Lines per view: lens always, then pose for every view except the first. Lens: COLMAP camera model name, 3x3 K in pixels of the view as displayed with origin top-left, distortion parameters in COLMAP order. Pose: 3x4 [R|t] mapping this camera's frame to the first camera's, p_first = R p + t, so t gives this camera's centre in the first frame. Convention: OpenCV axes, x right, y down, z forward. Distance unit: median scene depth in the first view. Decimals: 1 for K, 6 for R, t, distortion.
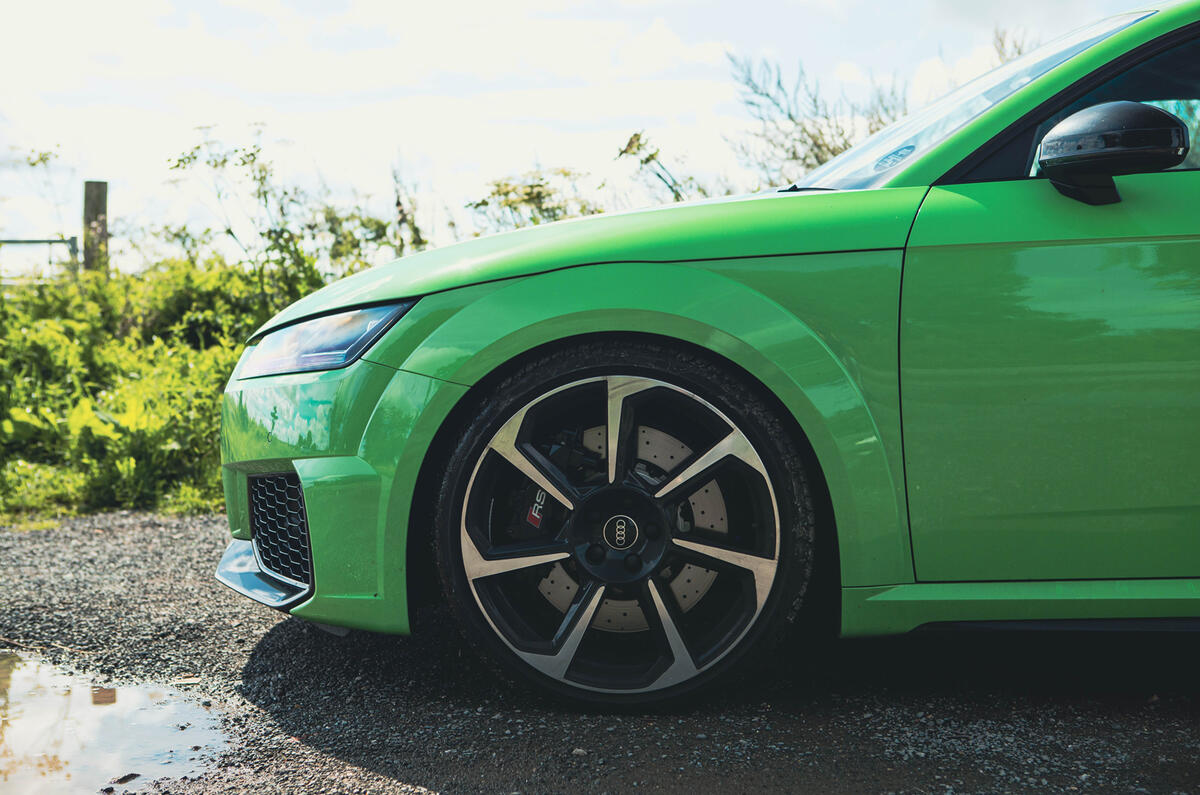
lens RADIAL K [[1657.5, 0, 603.3], [0, 1657.5, 399.2], [0, 0, 1]] dist [0.002468, 0.000000]
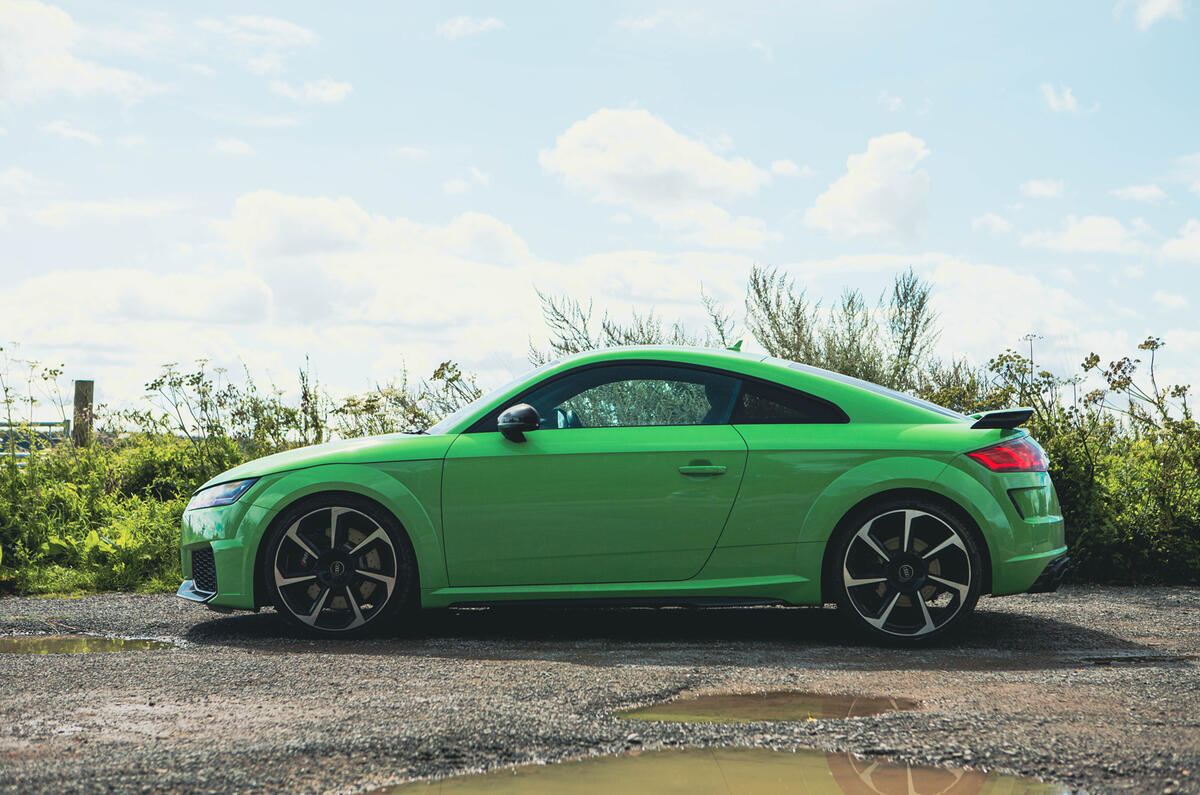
lens RADIAL K [[1971.5, 0, 597.6], [0, 1971.5, 394.5], [0, 0, 1]] dist [0.168511, 0.000000]
pose [[0.999955, 0.001769, -0.009370, 0.221987], [-0.002588, 0.996105, -0.088140, 0.040690], [0.009178, 0.088160, 0.996064, -1.044358]]
